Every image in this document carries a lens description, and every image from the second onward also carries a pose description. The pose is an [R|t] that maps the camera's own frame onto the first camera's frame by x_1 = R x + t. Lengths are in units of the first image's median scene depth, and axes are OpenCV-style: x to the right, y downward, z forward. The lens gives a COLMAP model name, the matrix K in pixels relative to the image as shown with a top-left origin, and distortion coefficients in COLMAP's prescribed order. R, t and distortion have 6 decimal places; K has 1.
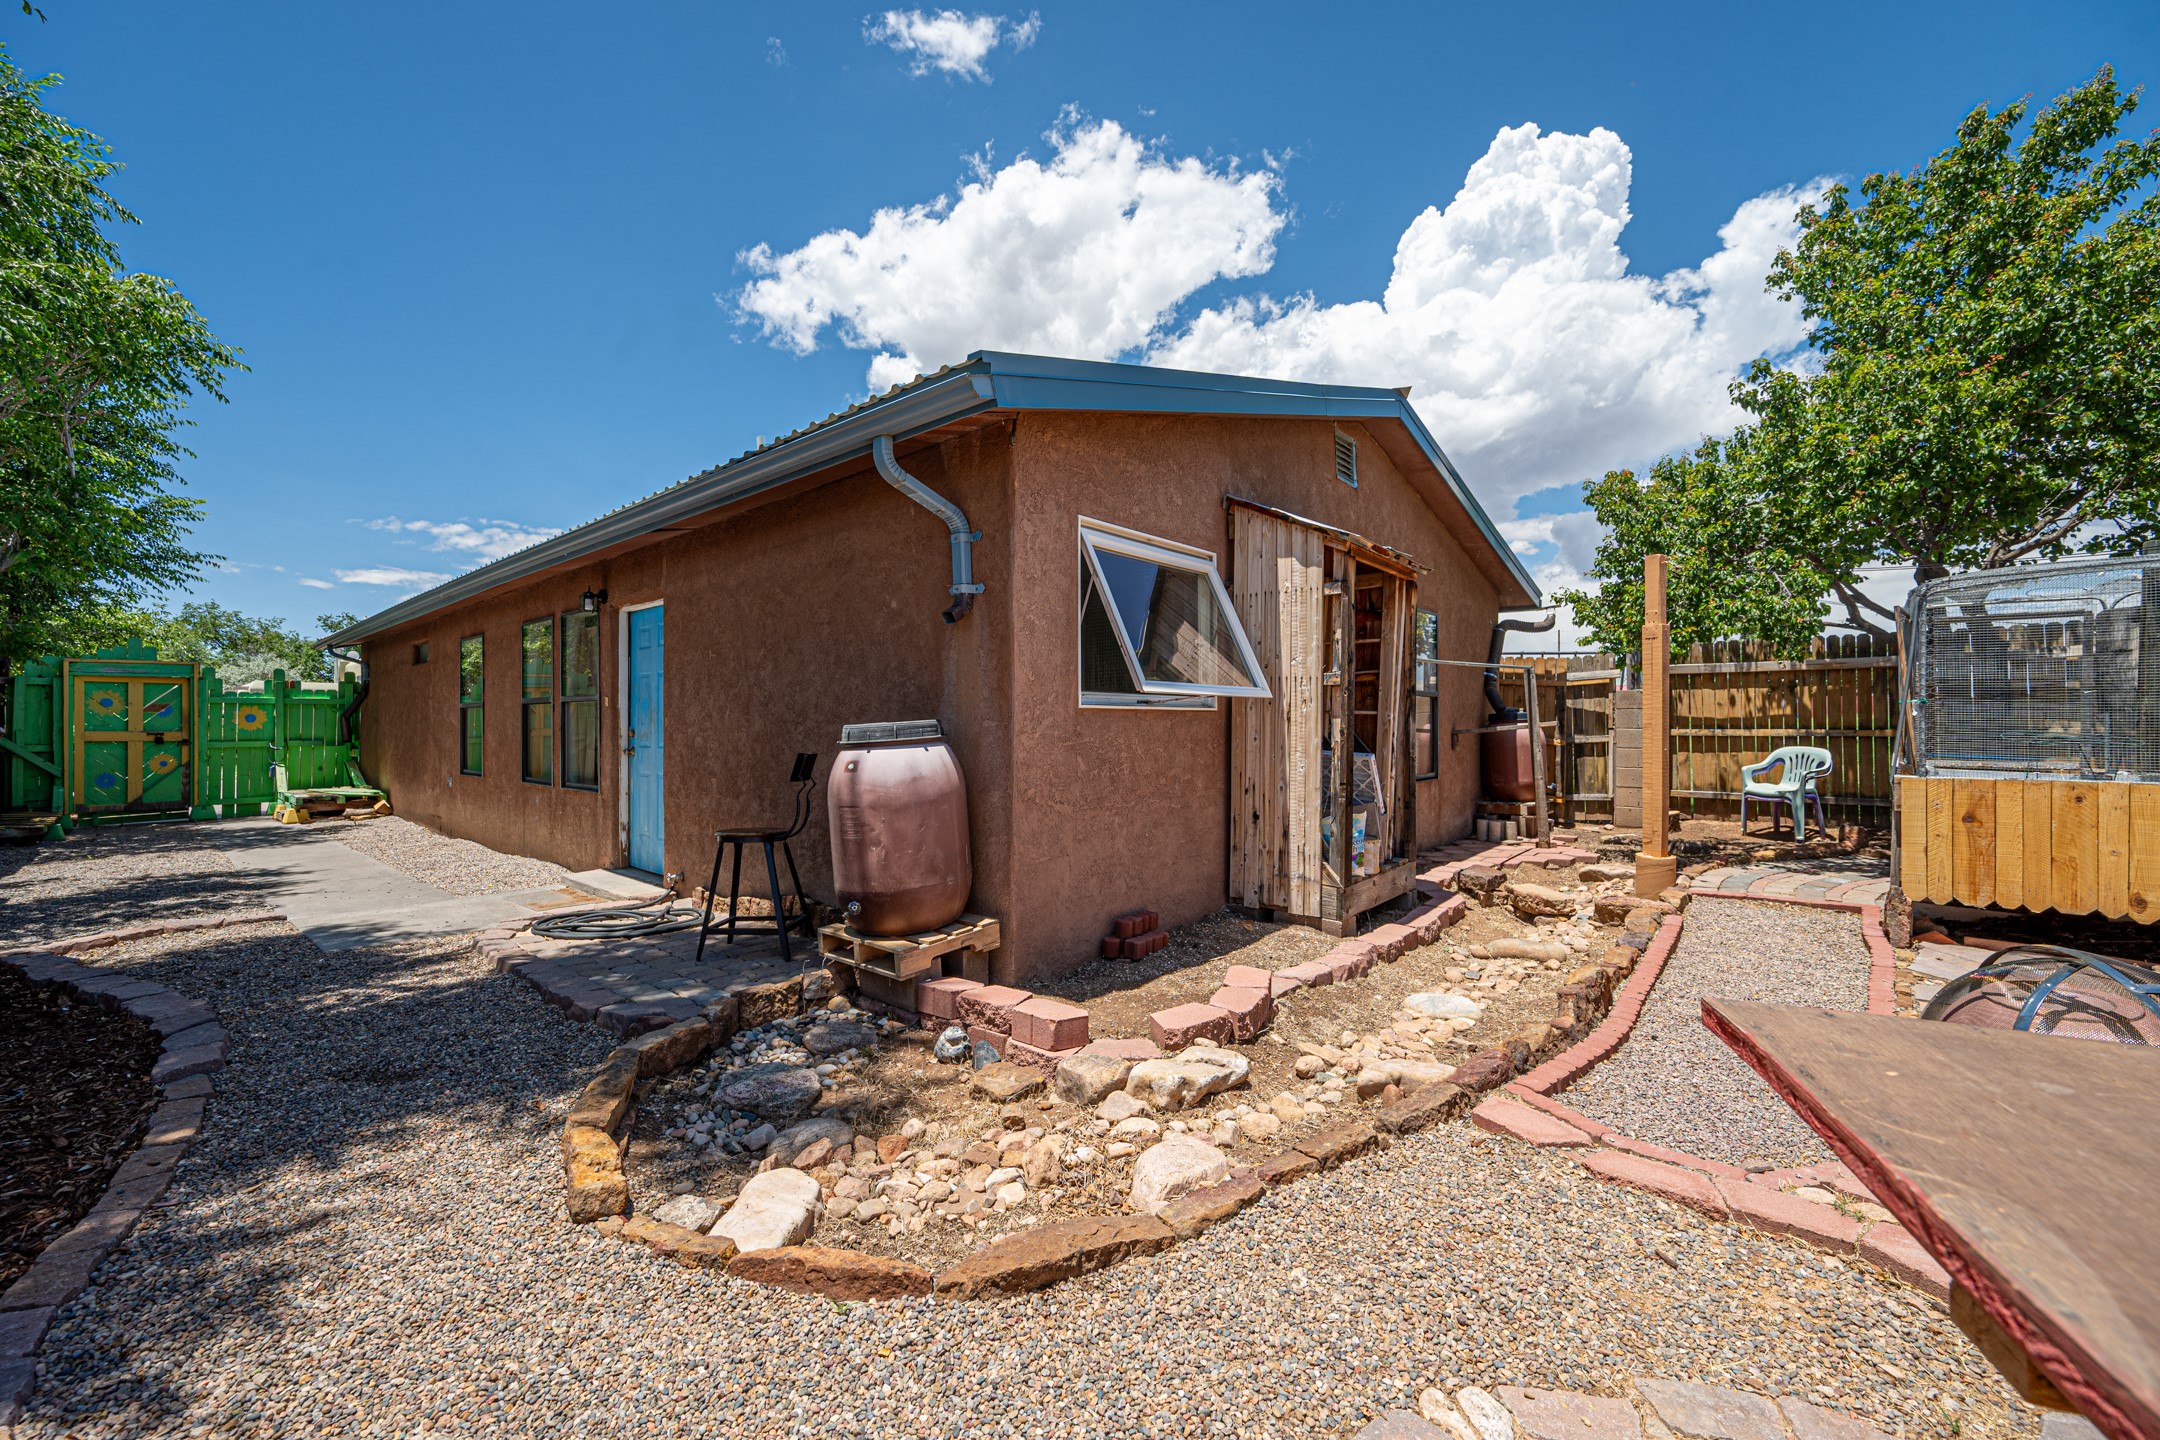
lens RADIAL K [[845.1, 0, 1083.5], [0, 845.1, 727.7], [0, 0, 1]] dist [0.002498, 0.000170]
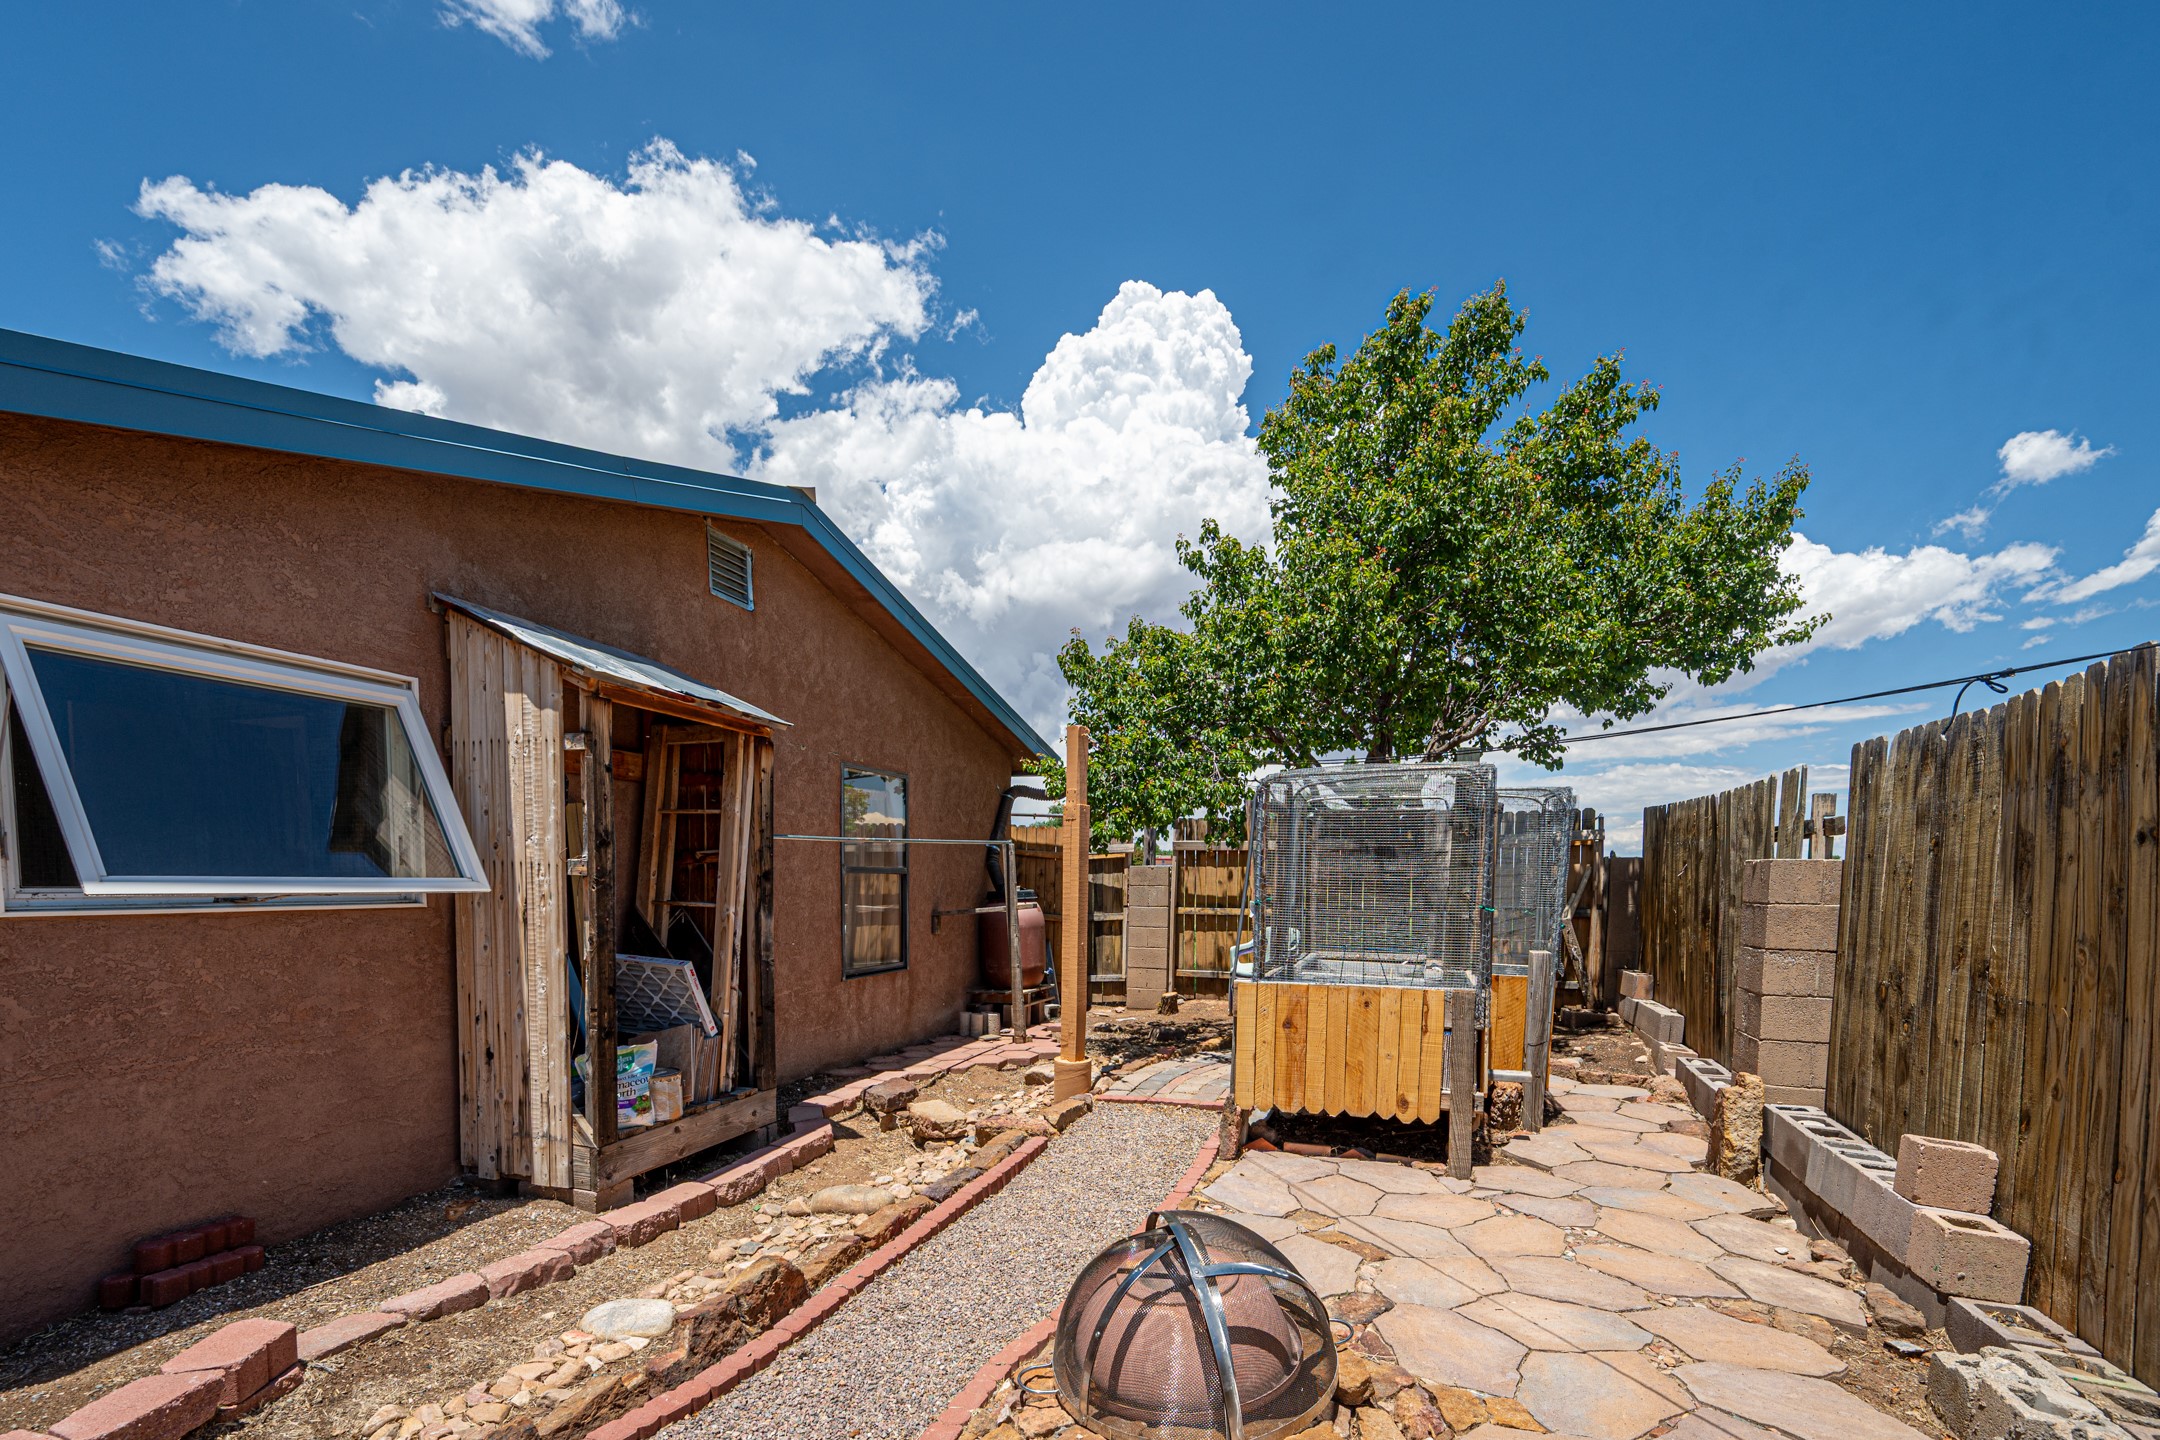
lens RADIAL K [[929.5, 0, 1078.3], [0, 929.5, 944.3], [0, 0, 1]] dist [-0.000444, 0.000080]
pose [[0.932050, -0.013349, 0.362084, 0.391142], [-0.010794, 0.997855, 0.064574, -0.046073], [-0.362169, -0.064095, 0.929906, 0.088166]]
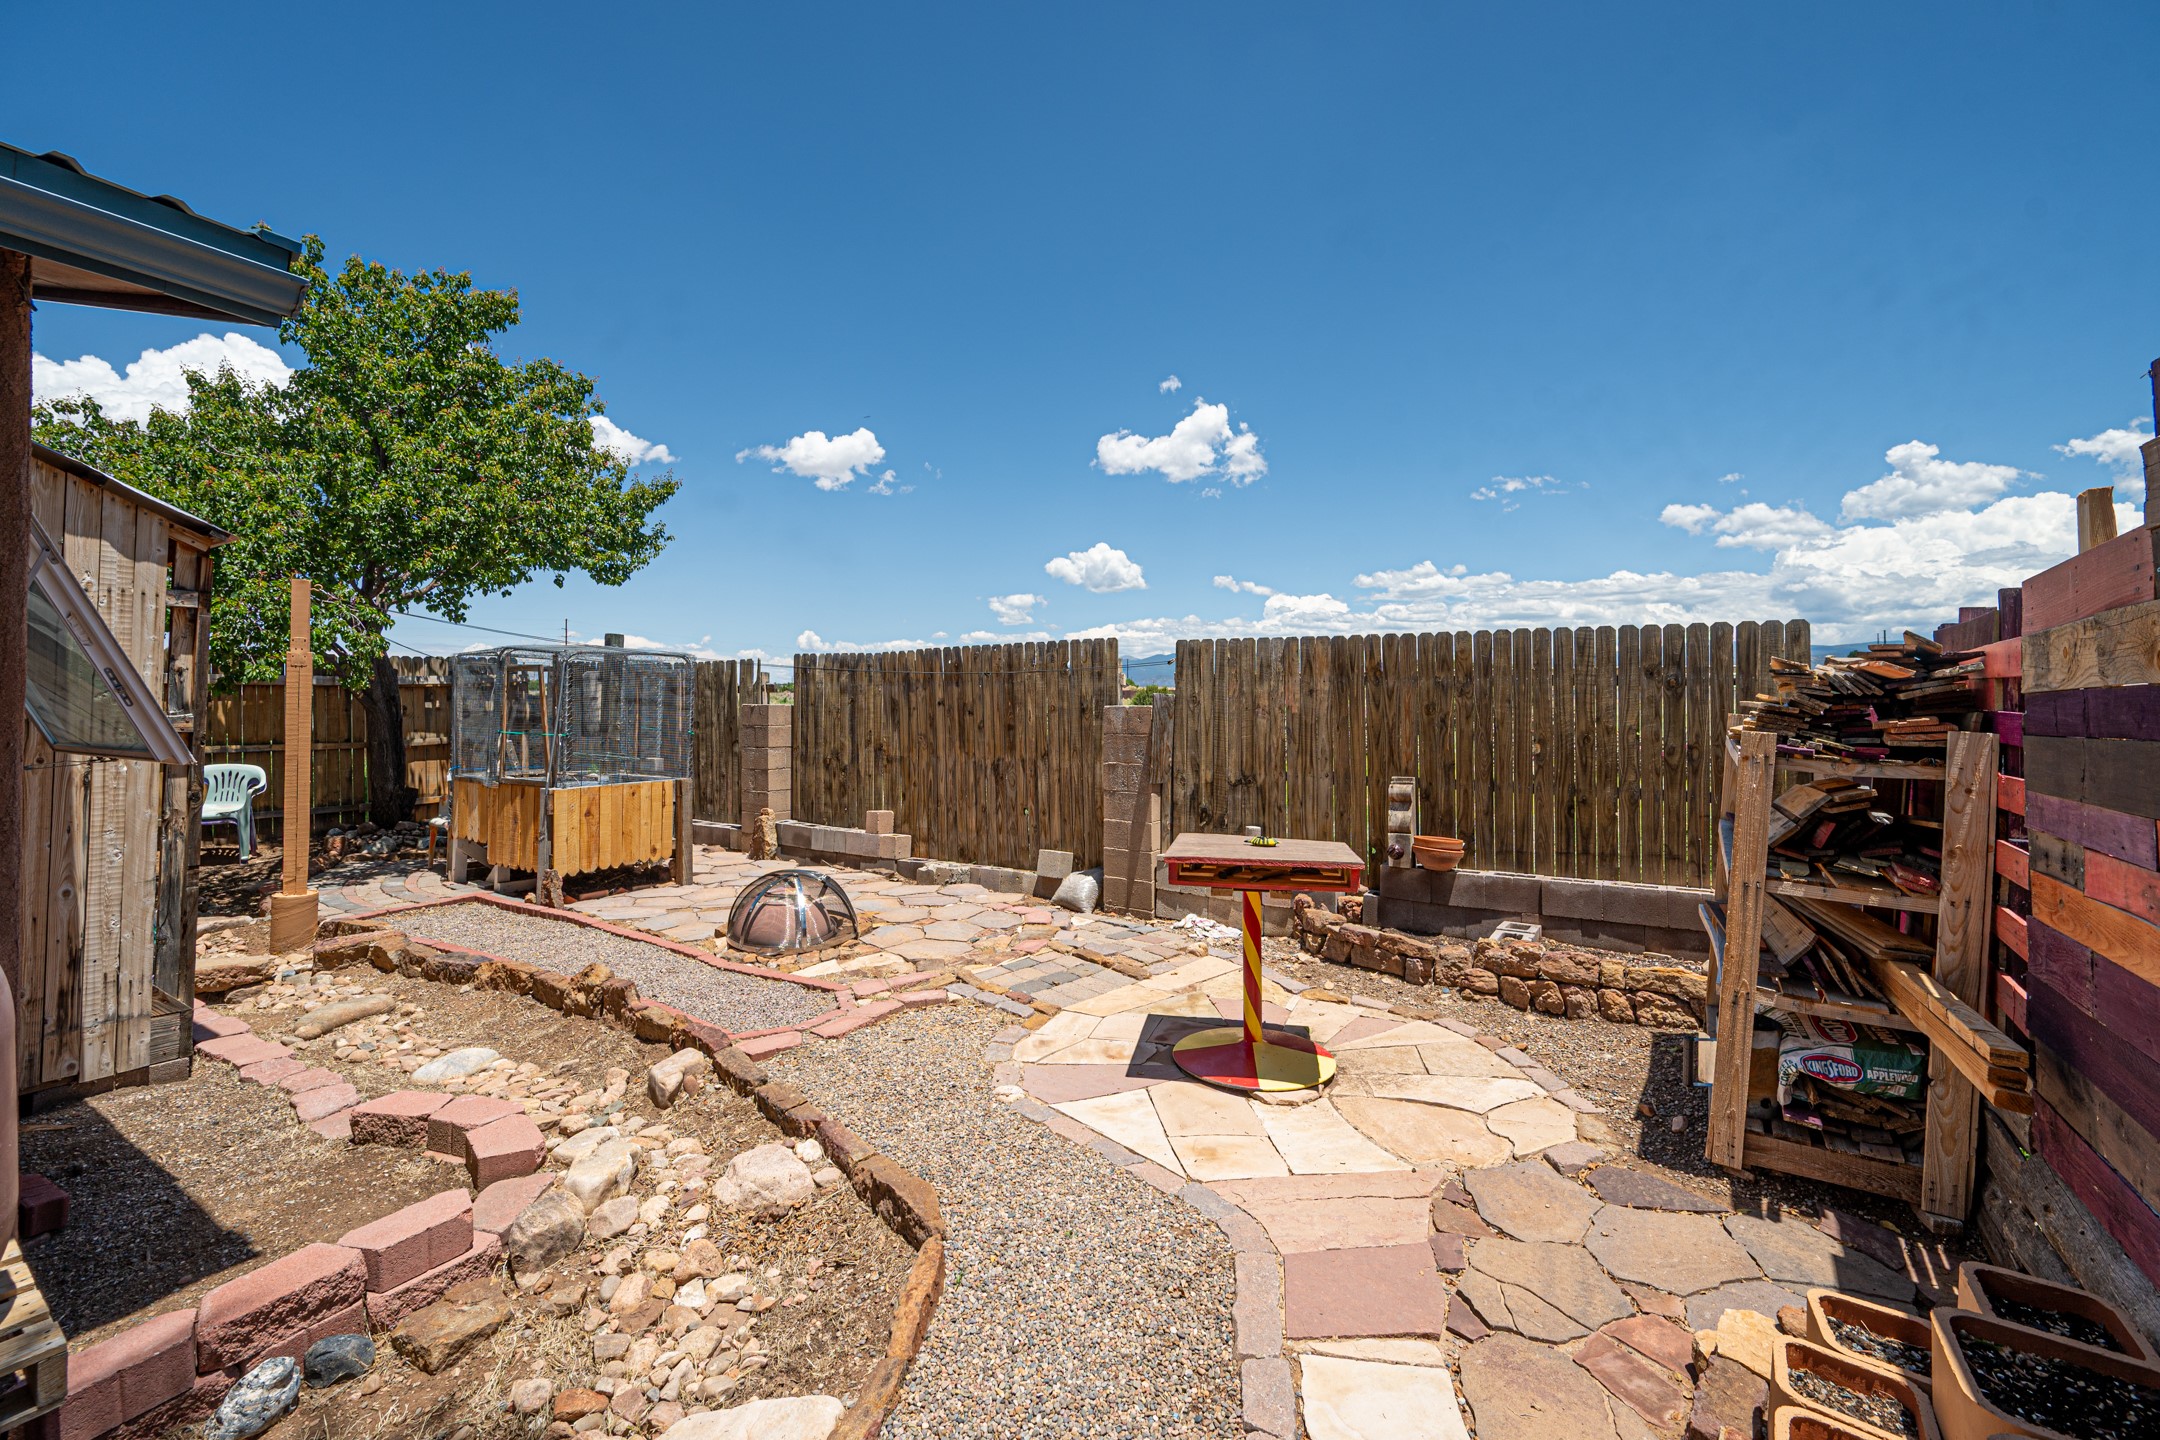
lens RADIAL K [[868.2, 0, 1080.0], [0, 868.2, 720.0], [0, 0, 1]] dist [0.016078, 0.000099]
pose [[-0.148703, -0.009954, 0.988832, -0.539724], [0.004067, 0.999935, 0.010677, -0.063485], [-0.988874, 0.005610, -0.148653, 0.335573]]
